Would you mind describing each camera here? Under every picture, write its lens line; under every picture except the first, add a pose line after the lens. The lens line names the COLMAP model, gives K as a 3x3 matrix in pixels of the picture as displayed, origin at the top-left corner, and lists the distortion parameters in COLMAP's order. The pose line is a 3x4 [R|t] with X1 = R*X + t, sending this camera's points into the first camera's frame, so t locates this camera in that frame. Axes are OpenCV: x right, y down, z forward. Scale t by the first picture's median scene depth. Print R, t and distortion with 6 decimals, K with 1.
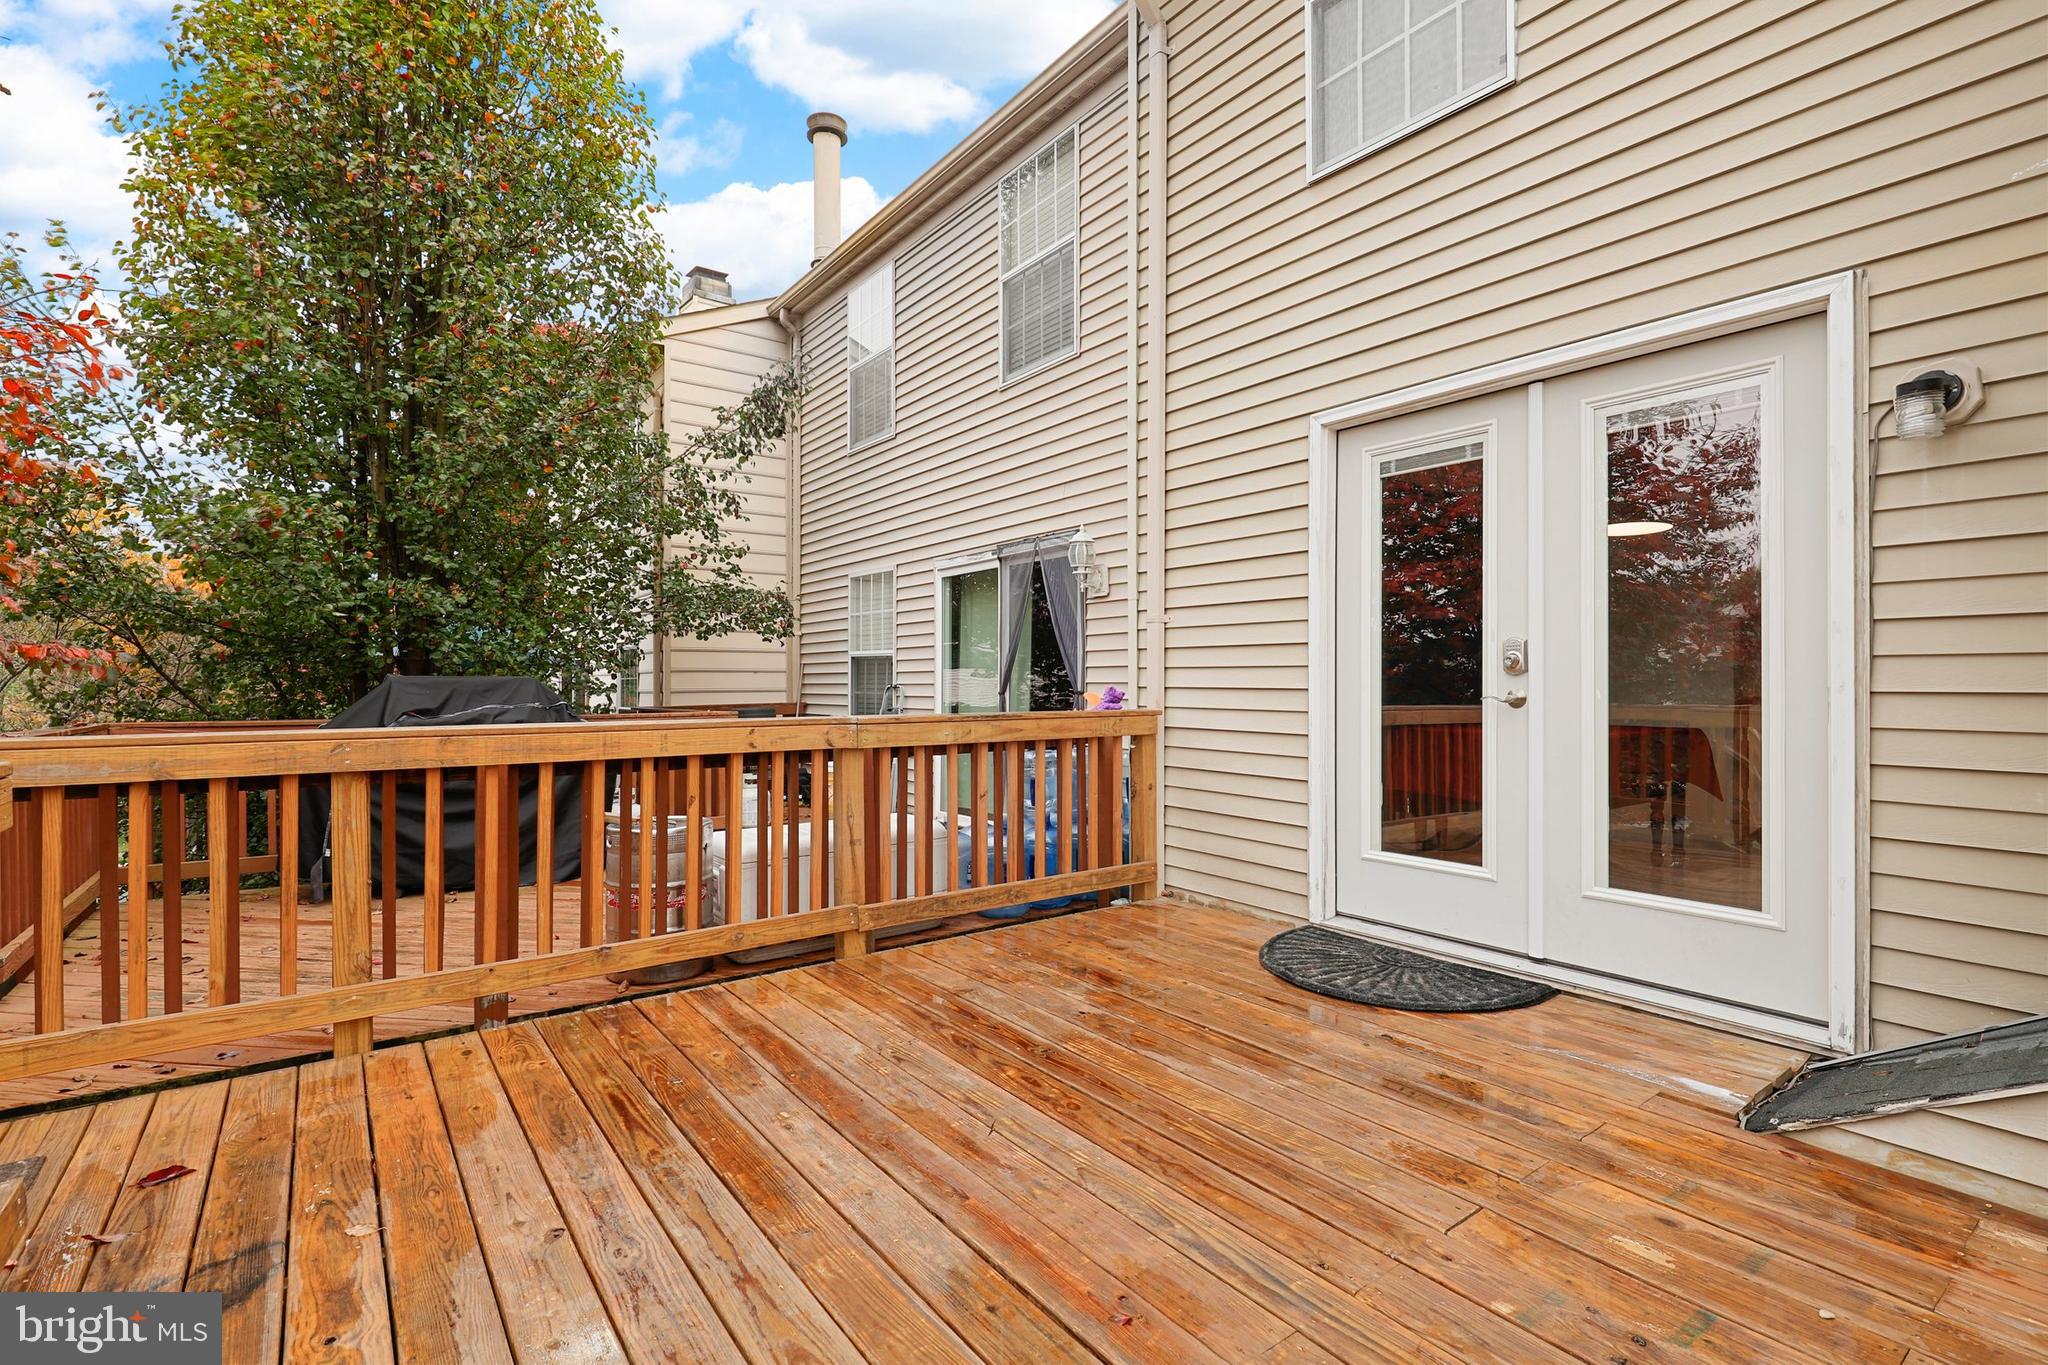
lens RADIAL K [[926.2, 0, 1031.8], [0, 926.2, 679.5], [0, 0, 1]] dist [-0.002052, -0.000507]
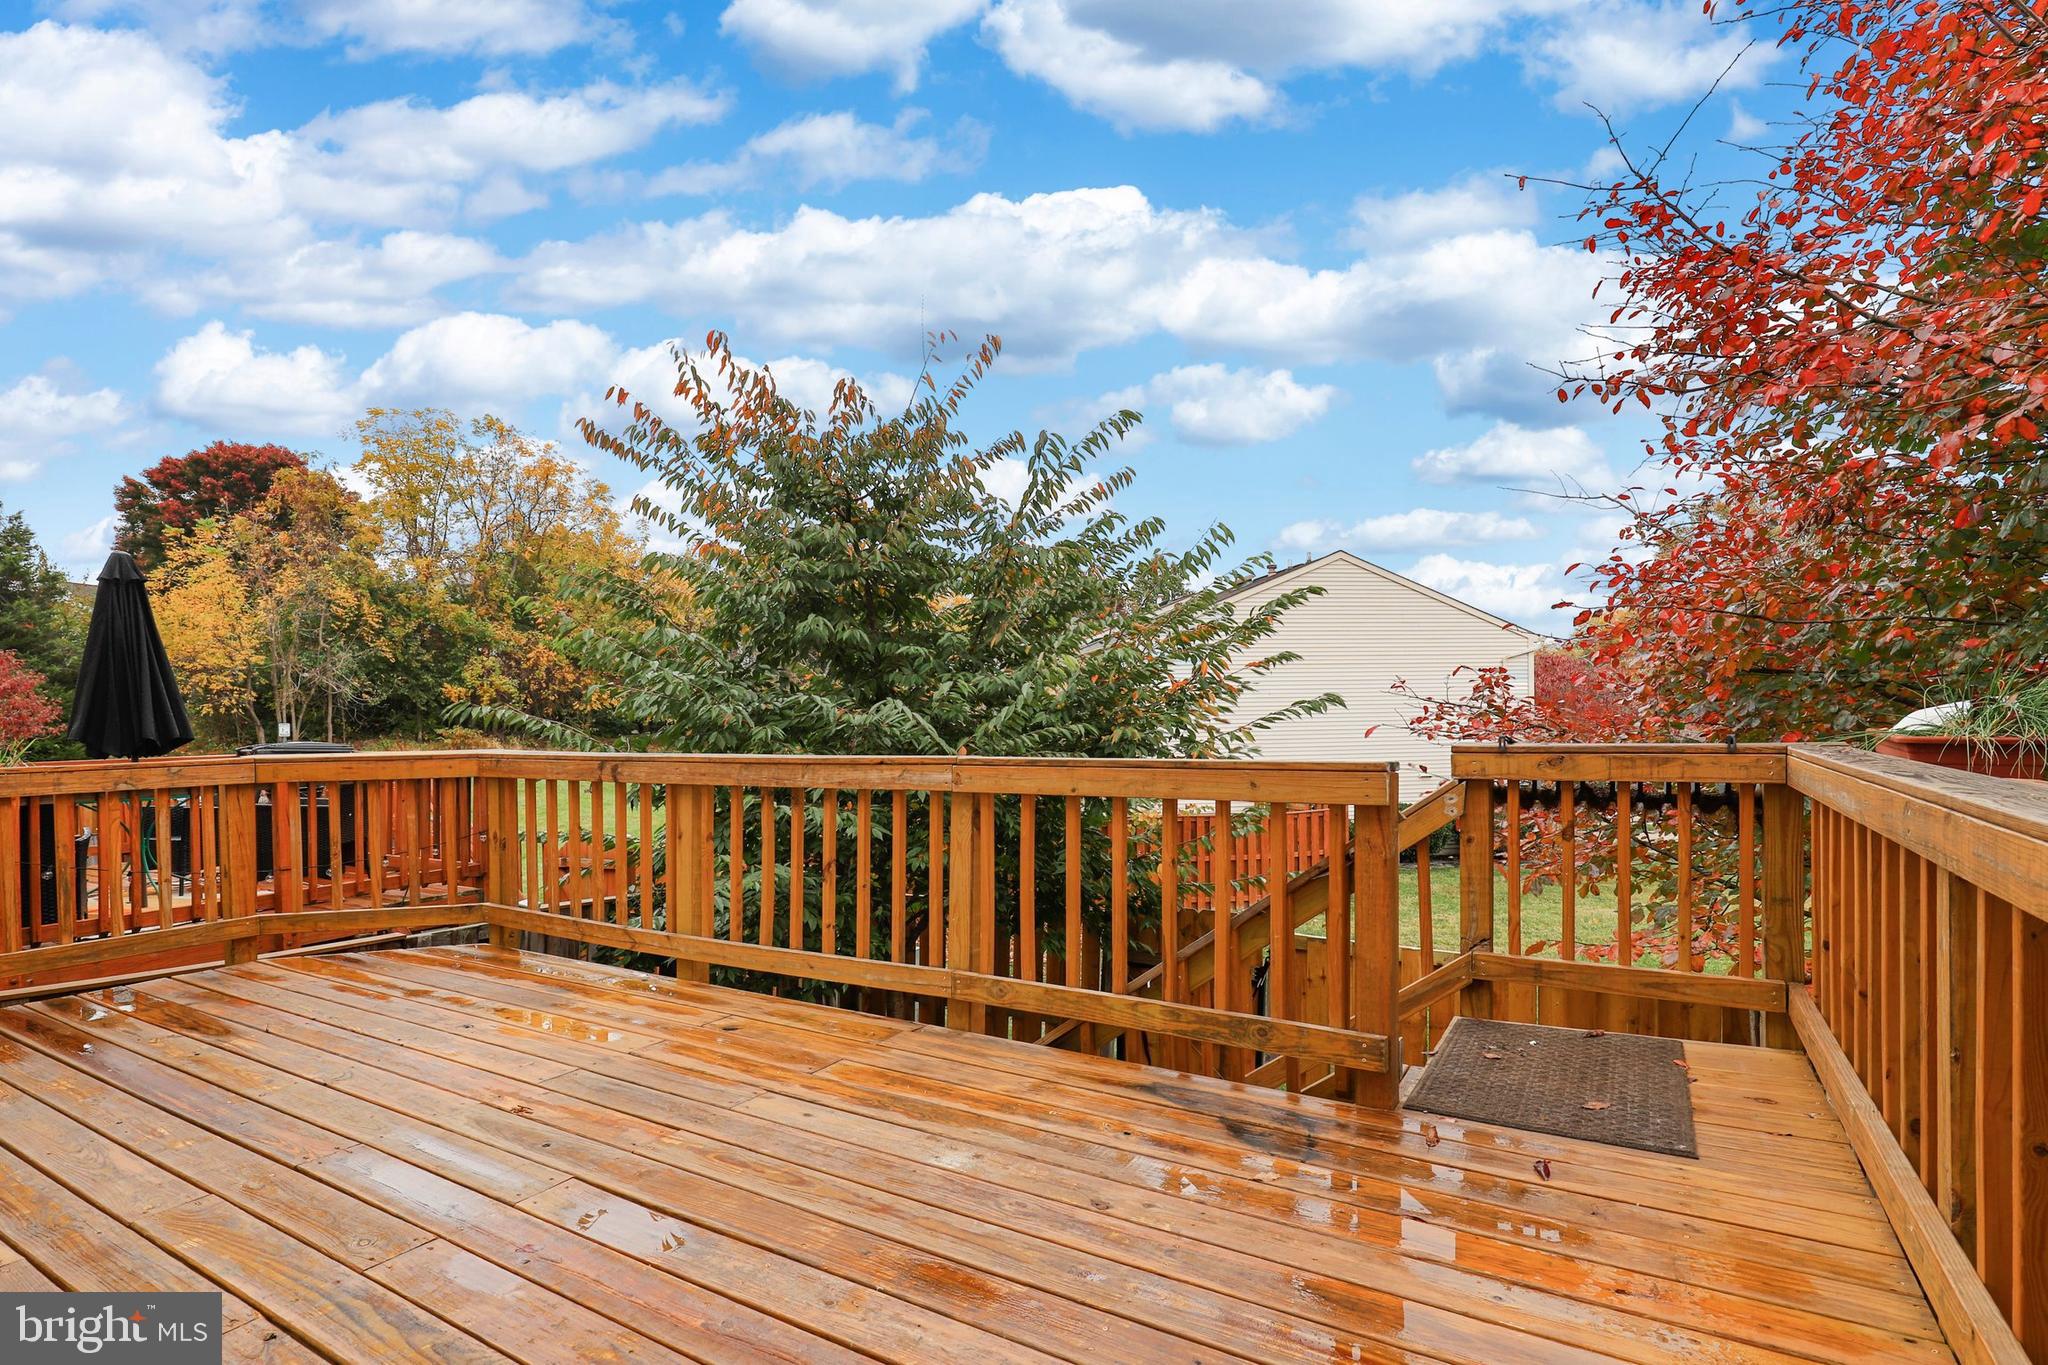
lens RADIAL K [[960.1, 0, 1015.3], [0, 960.1, 720.2], [0, 0, 1]] dist [0.000925, 0.000117]
pose [[-0.925557, 0.020111, -0.378073, -0.014194], [0.020523, 0.999785, 0.002939, 0.026885], [0.378051, -0.005039, -0.925771, 1.364552]]
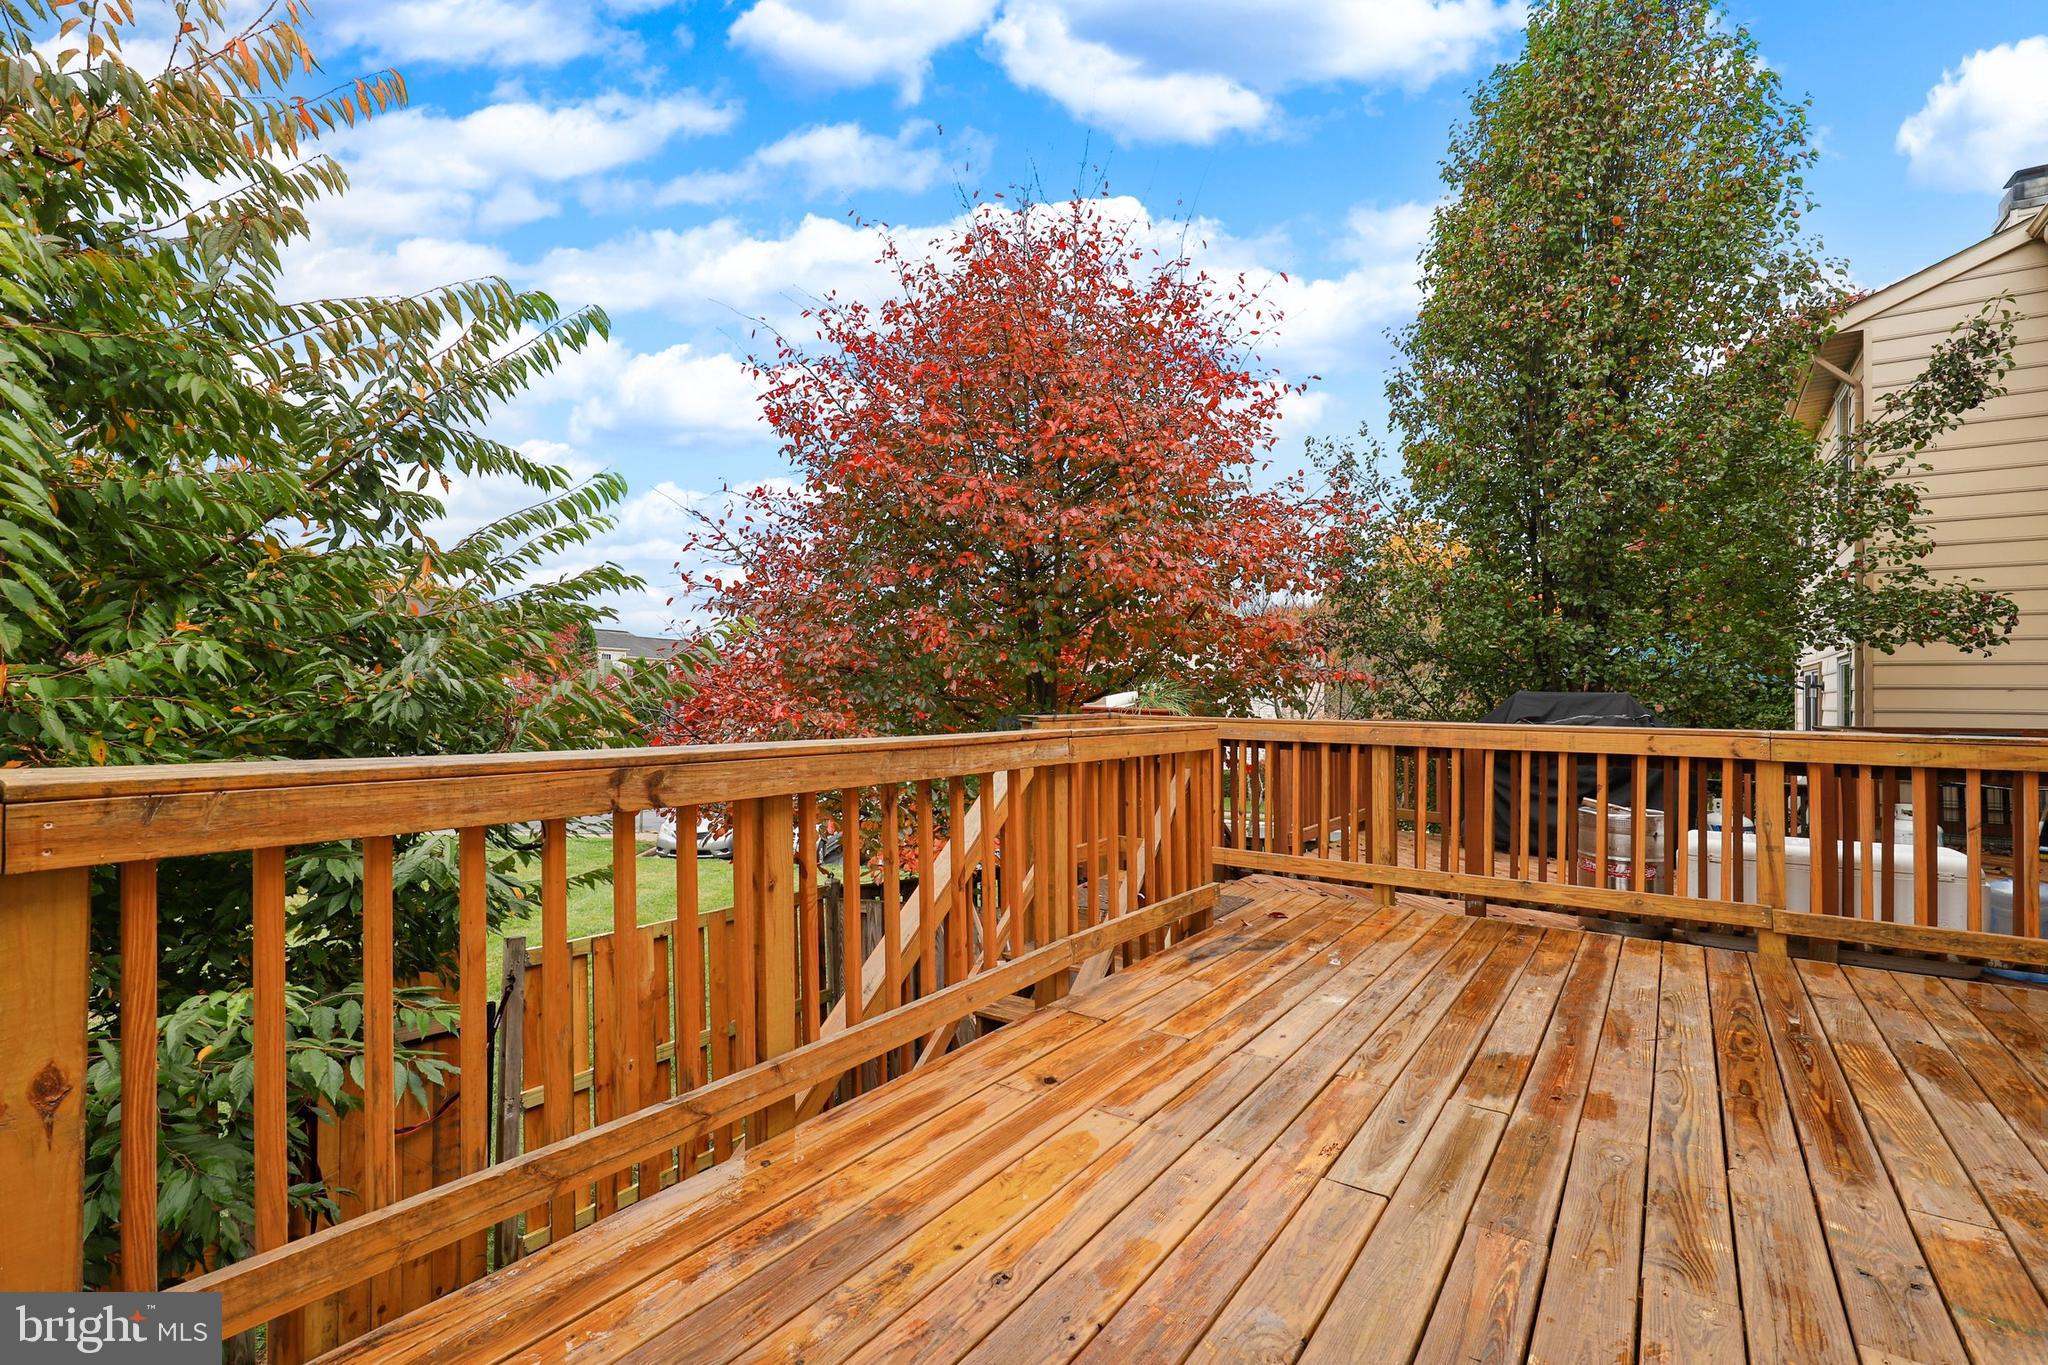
lens RADIAL K [[933.0, 0, 1006.3], [0, 933.0, 694.9], [0, 0, 1]] dist [0.001210, -0.000102]
pose [[0.291075, 0.006861, -0.956676, 0.788837], [-0.008114, 0.999956, 0.004702, 0.001574], [0.956666, 0.006393, 0.291118, -0.216977]]
